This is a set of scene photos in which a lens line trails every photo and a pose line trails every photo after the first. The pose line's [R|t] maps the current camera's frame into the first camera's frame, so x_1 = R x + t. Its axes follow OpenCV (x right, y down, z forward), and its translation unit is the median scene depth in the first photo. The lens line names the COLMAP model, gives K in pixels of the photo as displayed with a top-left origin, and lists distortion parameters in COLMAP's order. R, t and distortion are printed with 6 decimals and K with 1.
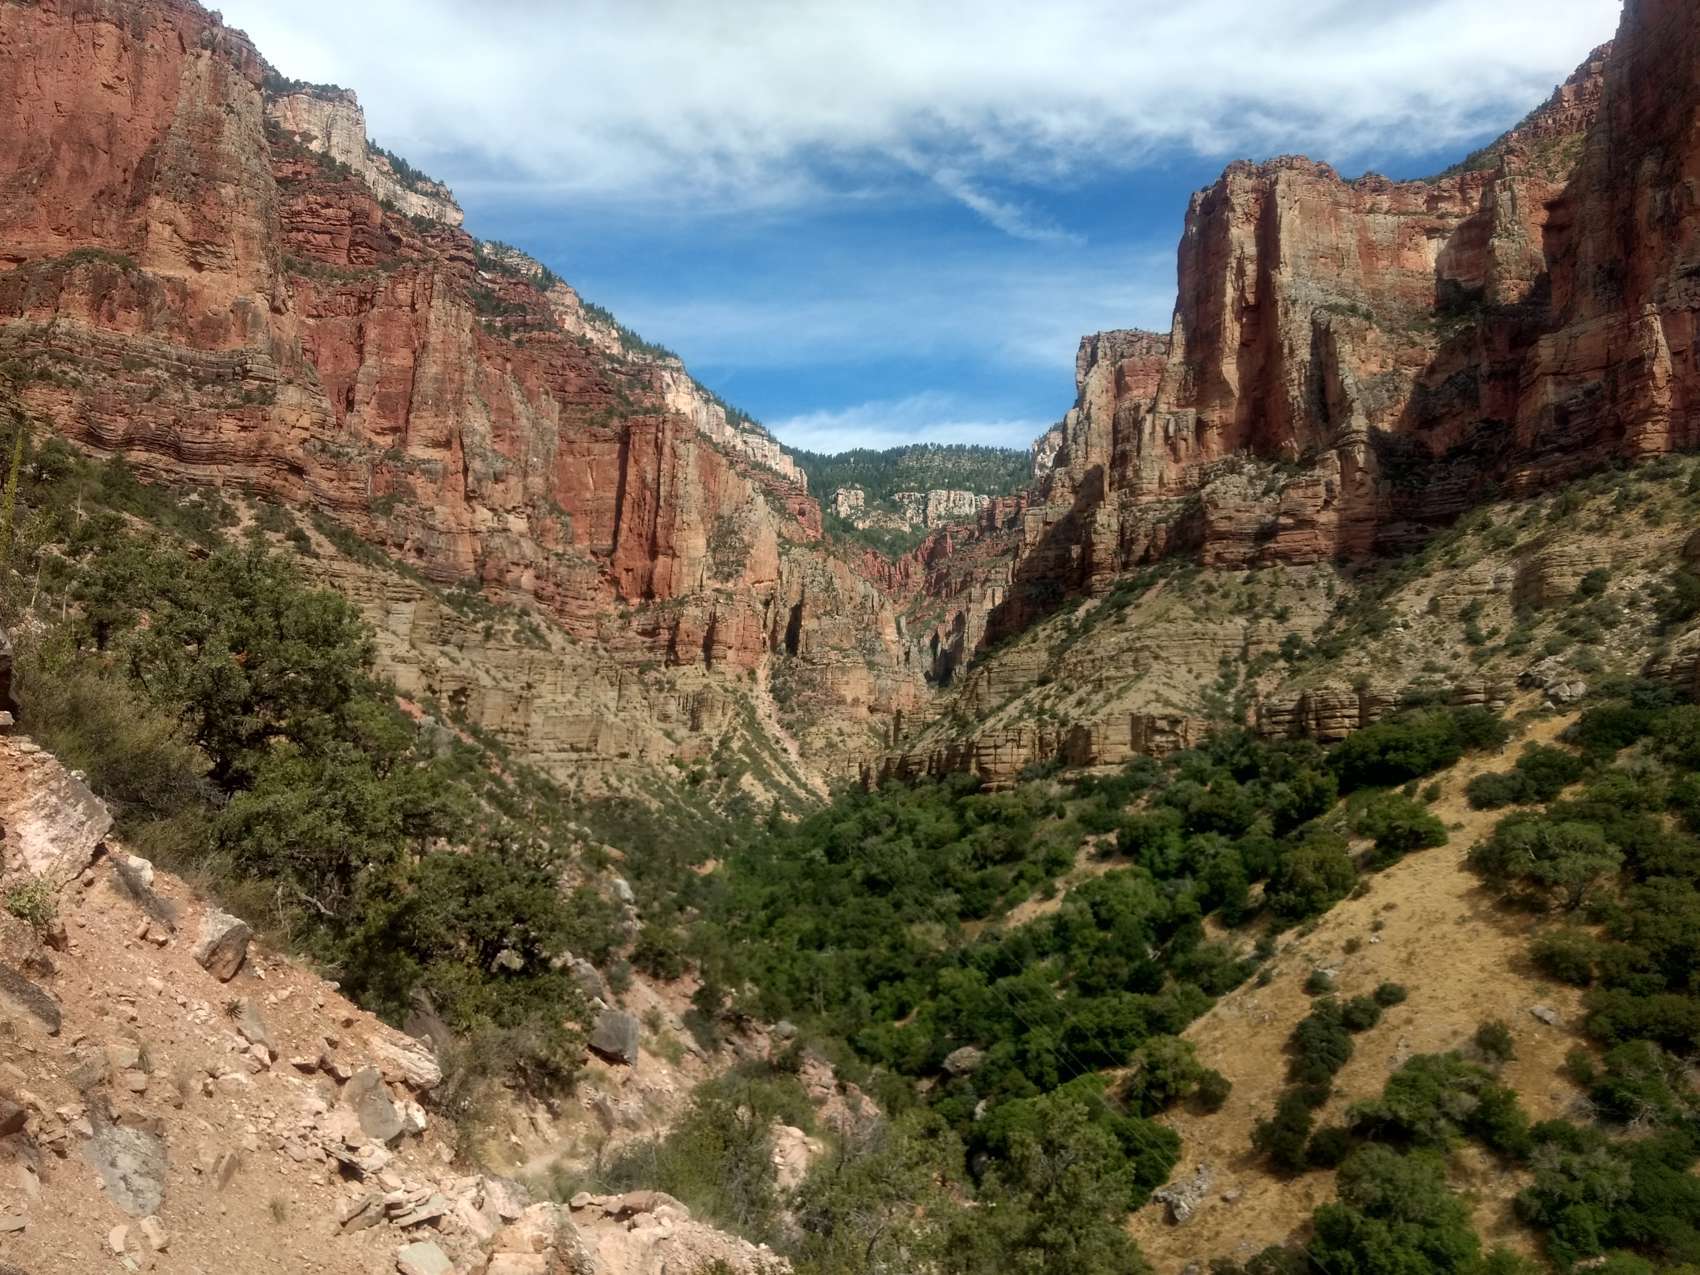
lens RADIAL K [[1335.8, 0, 849.6], [0, 1335.8, 634.4], [0, 0, 1]] dist [0.035208, 0.003851]
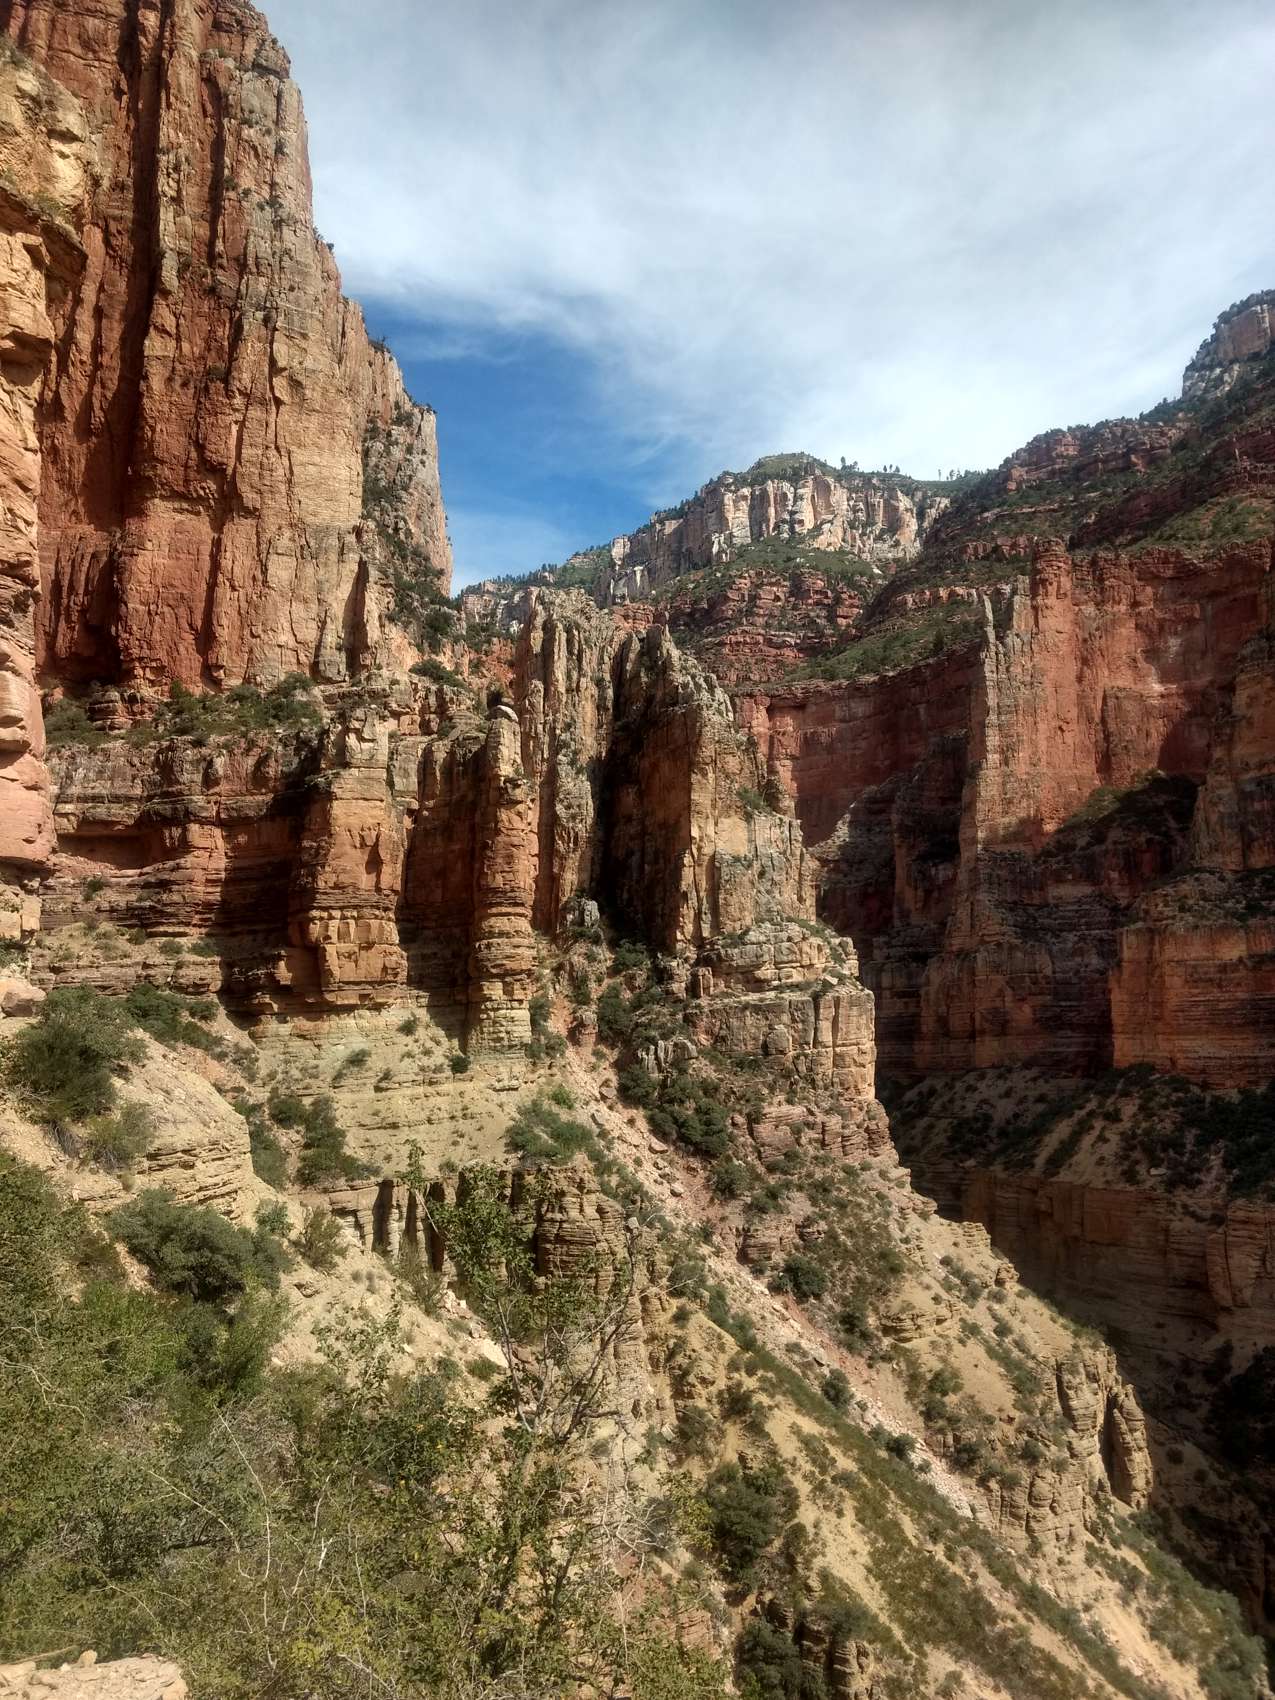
lens RADIAL K [[1335.8, 0, 632.1], [0, 1335.8, 822.6], [0, 0, 1]] dist [0.035208, 0.003851]
pose [[0.907009, 0.050575, 0.418064, -0.161731], [-0.036033, 0.998442, -0.042612, 0.002041], [-0.419568, 0.023586, 0.907418, 0.765420]]
